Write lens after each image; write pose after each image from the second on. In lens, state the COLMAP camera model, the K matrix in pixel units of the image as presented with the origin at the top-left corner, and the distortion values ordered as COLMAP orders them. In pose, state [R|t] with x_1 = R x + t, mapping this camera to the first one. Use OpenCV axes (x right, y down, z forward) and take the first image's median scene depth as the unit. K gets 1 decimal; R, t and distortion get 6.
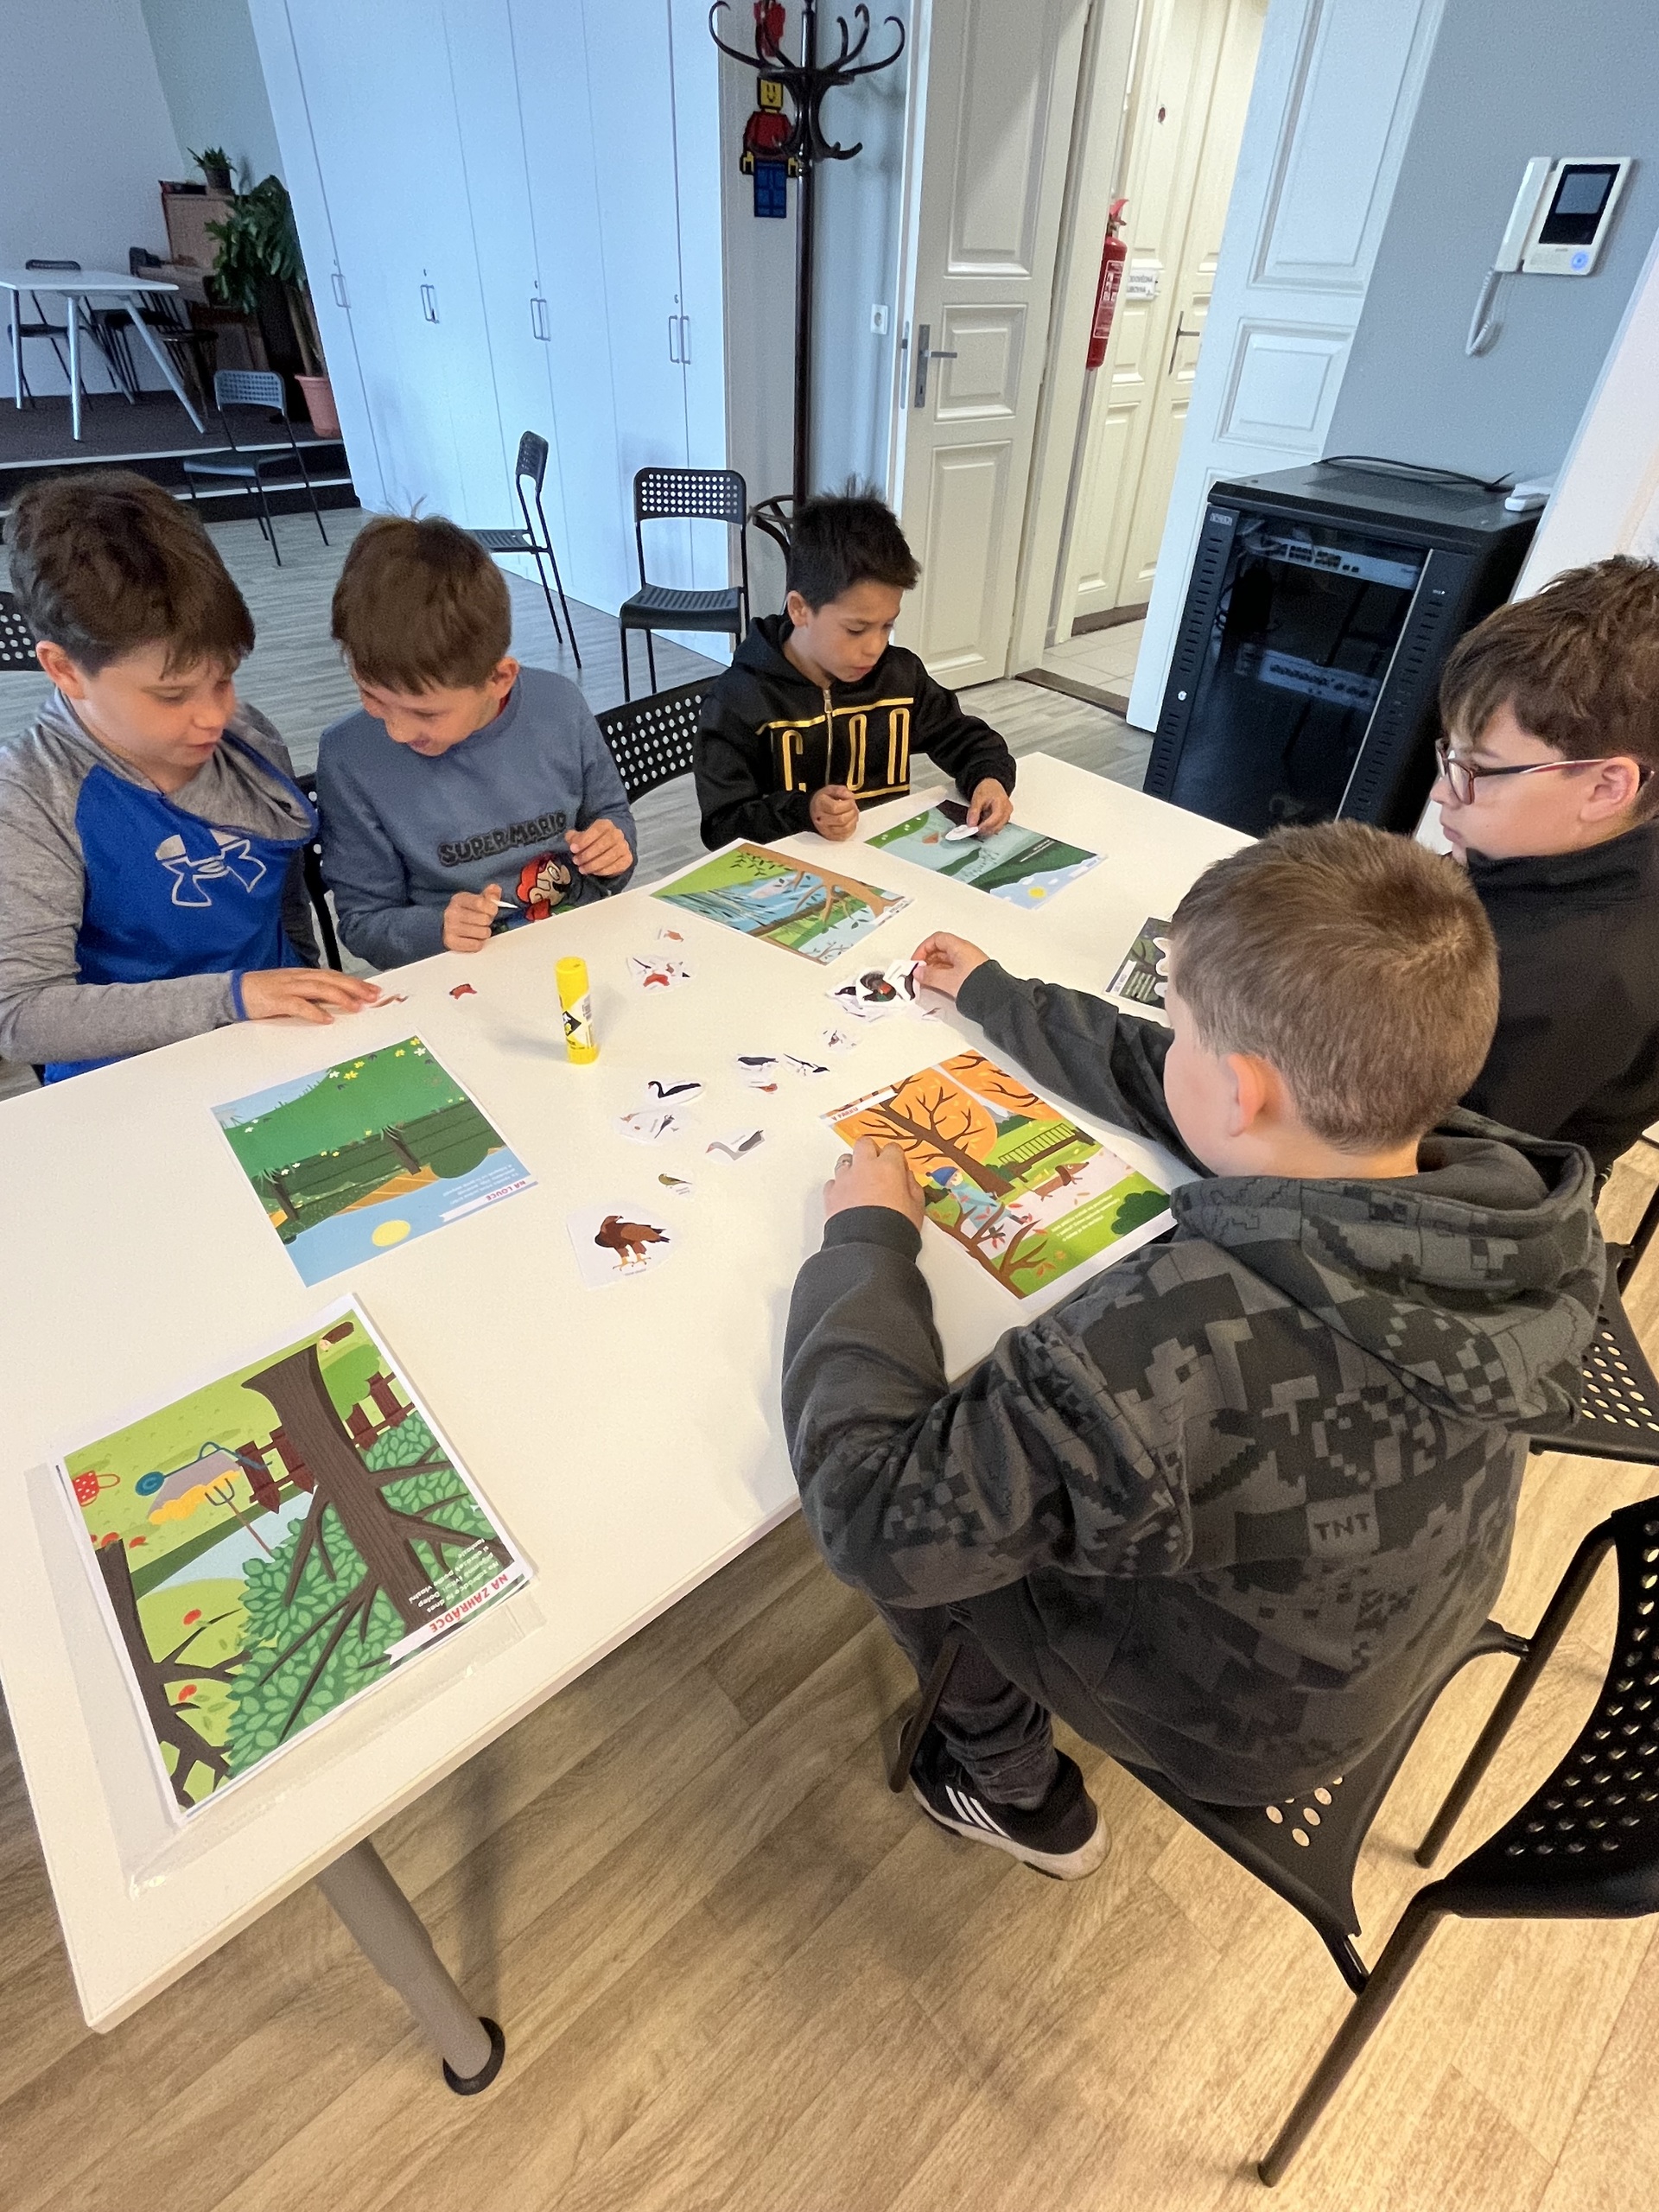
lens RADIAL K [[1063.5, 0, 829.5], [0, 1063.5, 1106.0], [0, 0, 1]] dist [-0.000392, 0.000342]
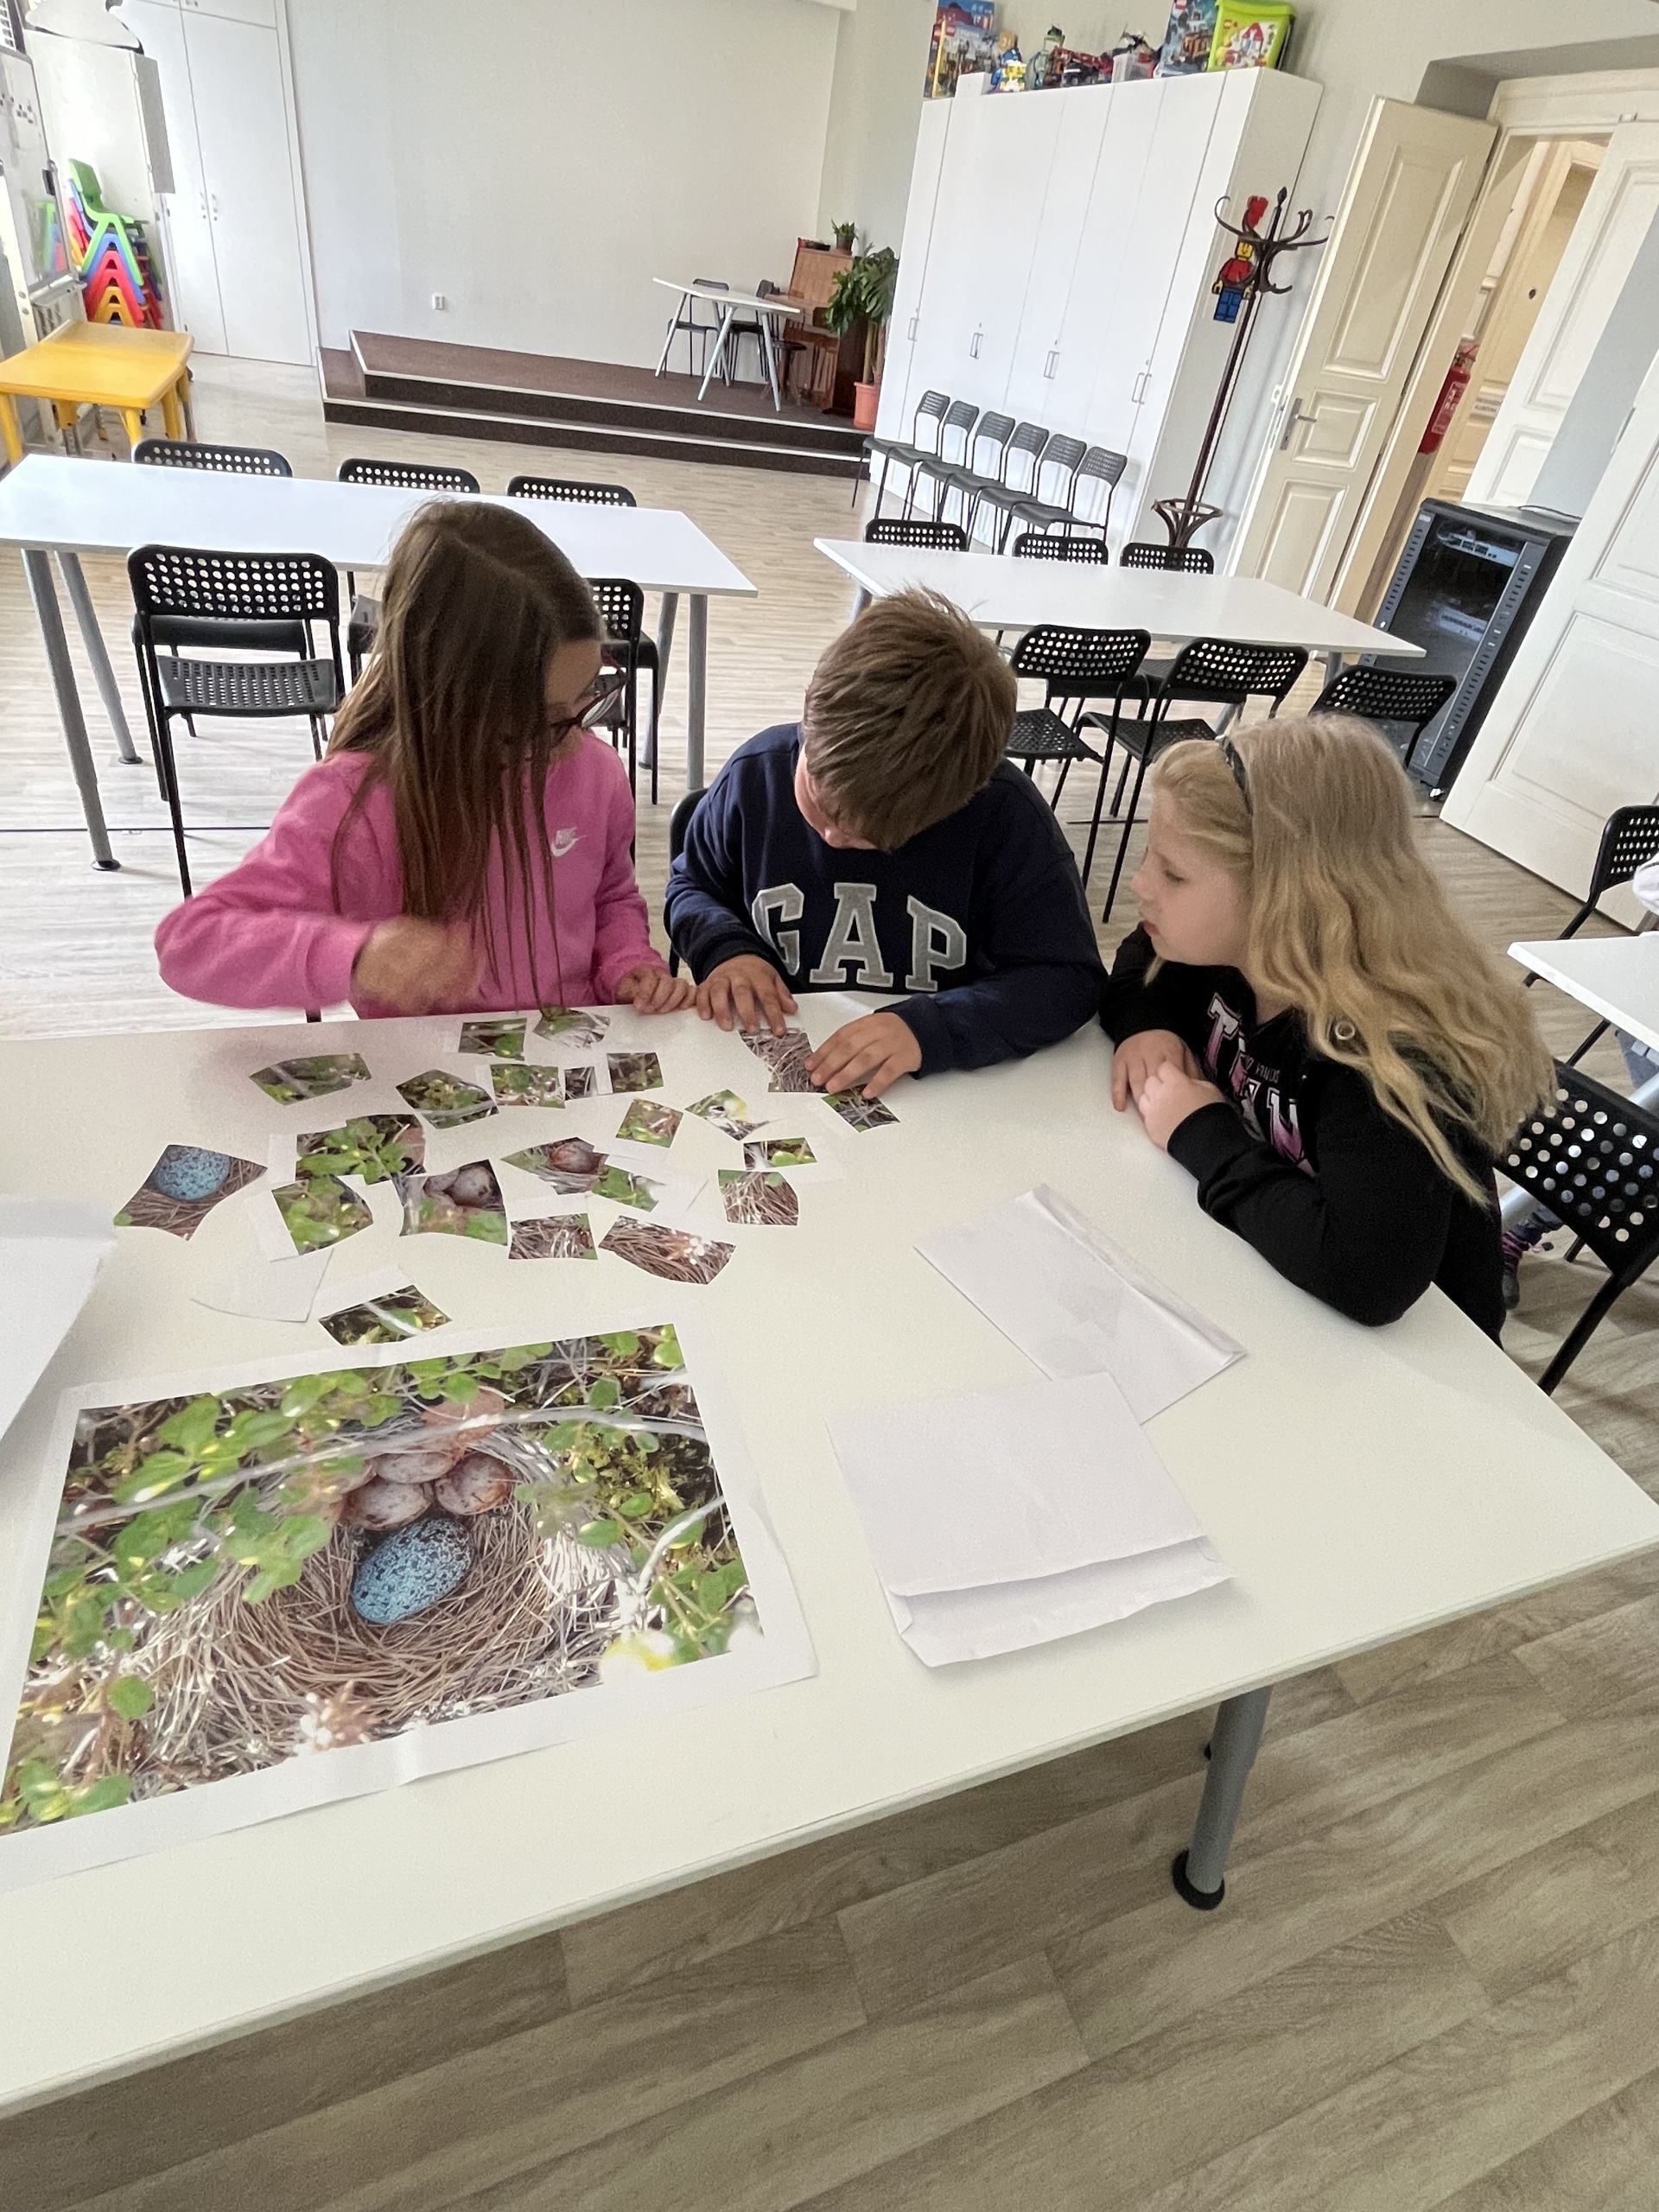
lens RADIAL K [[1091.4, 0, 829.5], [0, 1091.4, 1106.0], [0, 0, 1]] dist [0.004116, 0.001008]
pose [[0.934211, 0.286696, -0.212264, 0.073574], [-0.298780, 0.953954, -0.026518, 0.459939], [0.194887, 0.088193, 0.976853, -0.559055]]
